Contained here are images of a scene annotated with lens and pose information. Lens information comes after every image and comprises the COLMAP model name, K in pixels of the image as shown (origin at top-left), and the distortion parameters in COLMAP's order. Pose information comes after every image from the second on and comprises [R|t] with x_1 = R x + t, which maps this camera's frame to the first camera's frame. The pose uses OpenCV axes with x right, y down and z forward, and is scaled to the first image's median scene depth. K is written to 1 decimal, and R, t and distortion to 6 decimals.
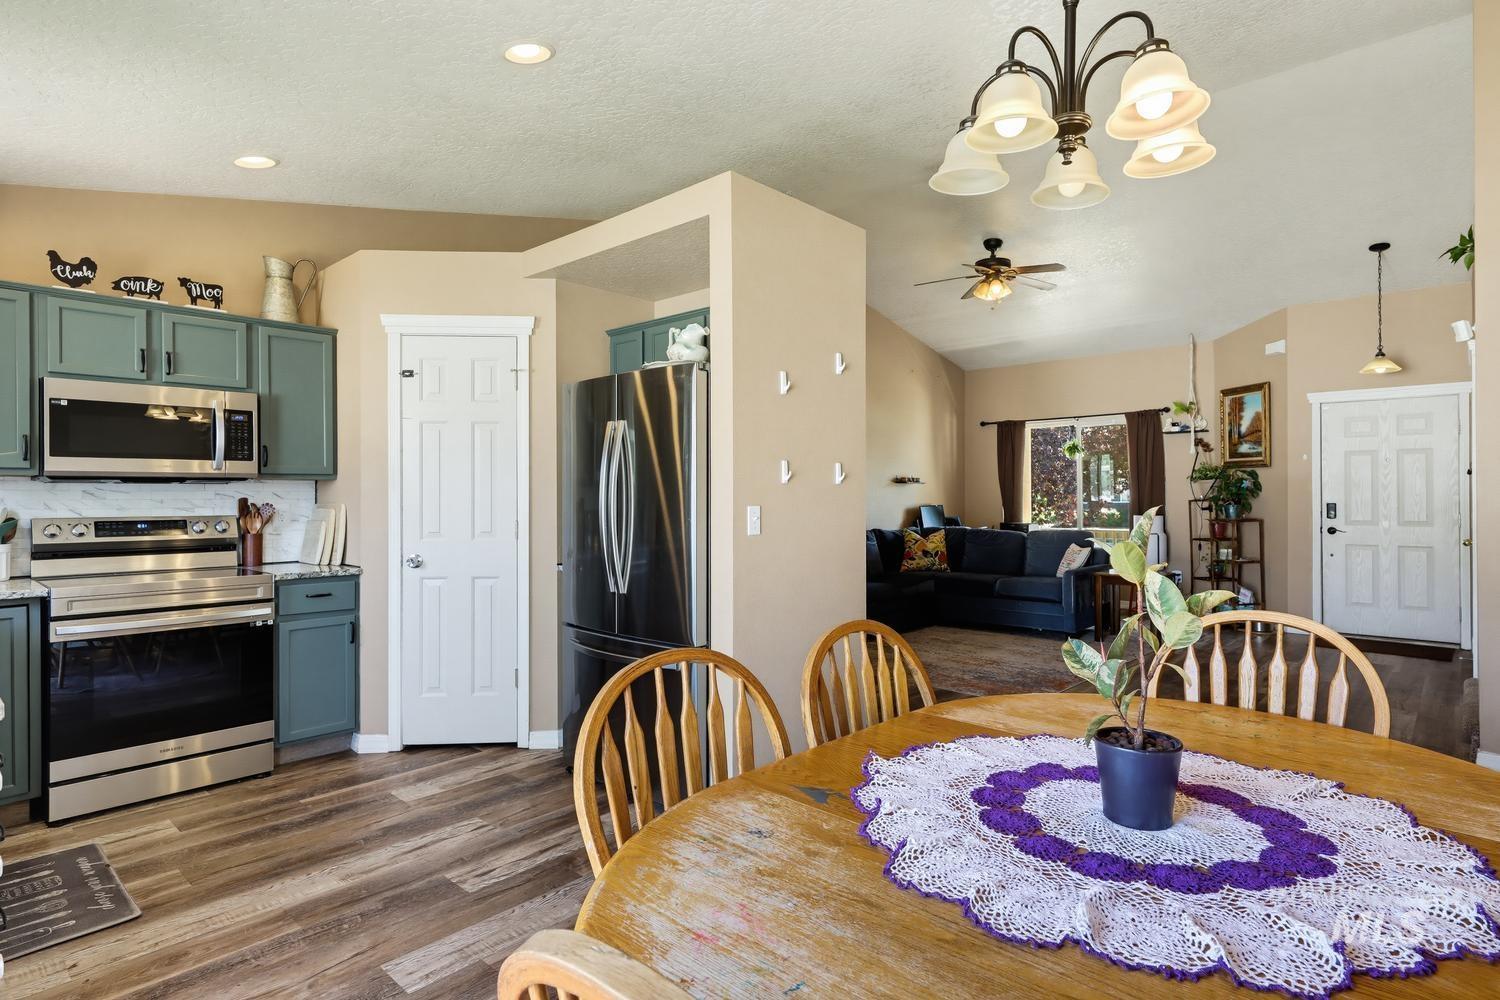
lens RADIAL K [[781.5, 0, 767.1], [0, 781.5, 493.7], [0, 0, 1]] dist [0.004672, -0.000886]
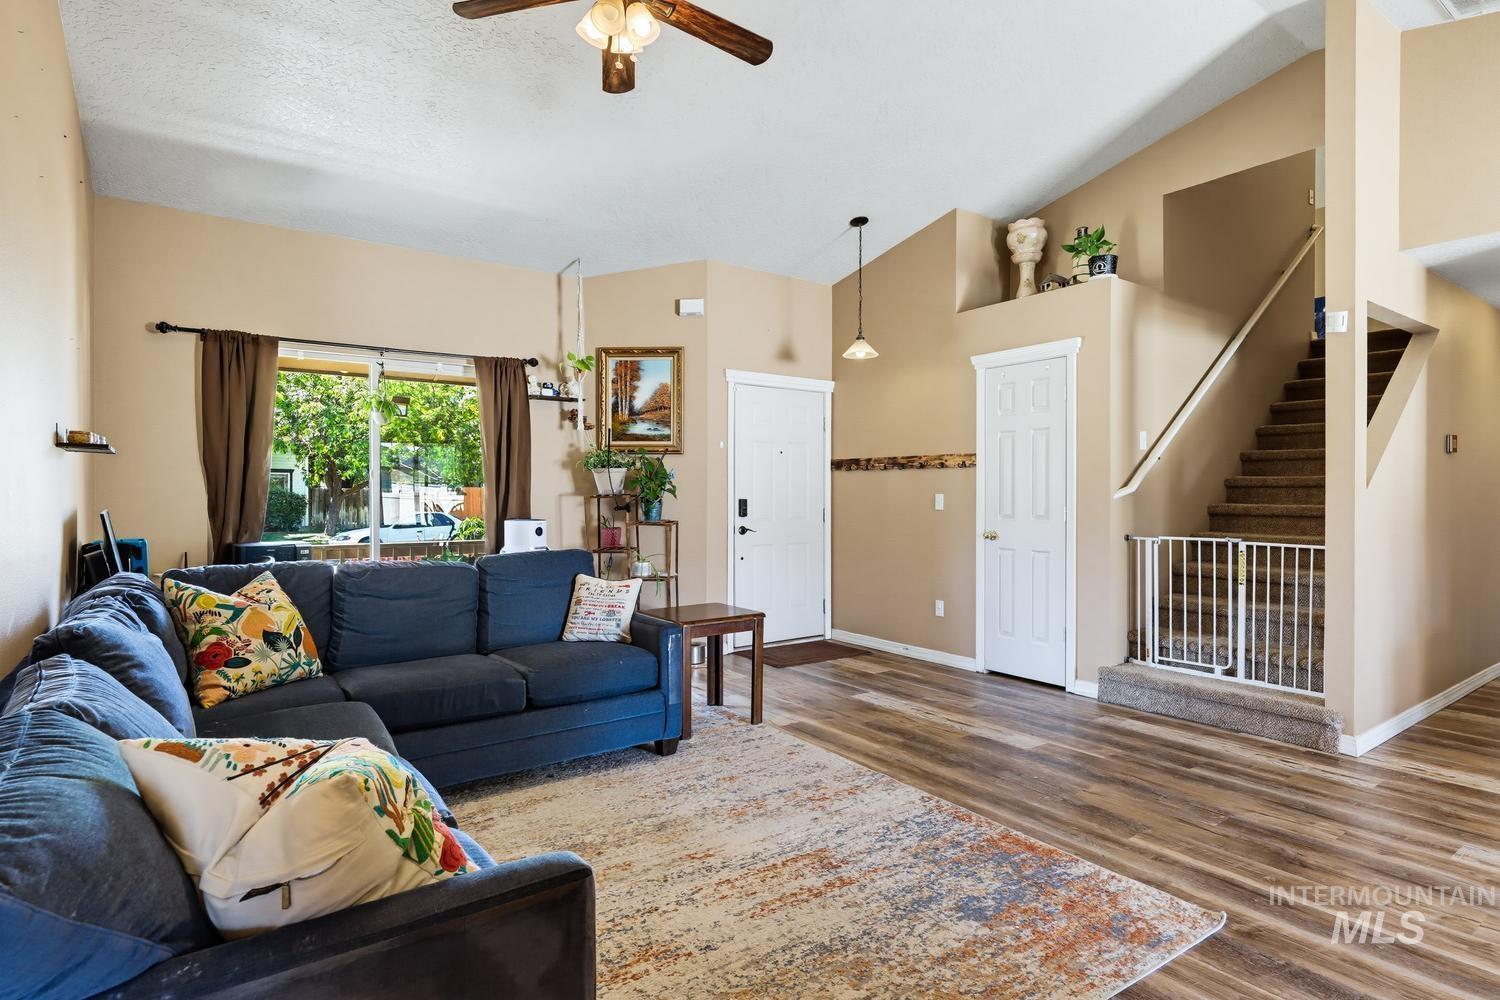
lens RADIAL K [[780.8, 0, 756.5], [0, 780.8, 498.3], [0, 0, 1]] dist [0.002424, -0.000825]
pose [[0.209084, -0.002219, 0.977895, -0.224816], [-0.002435, 0.999993, 0.002790, 0.015312], [-0.977895, -0.002964, 0.209078, 1.426622]]
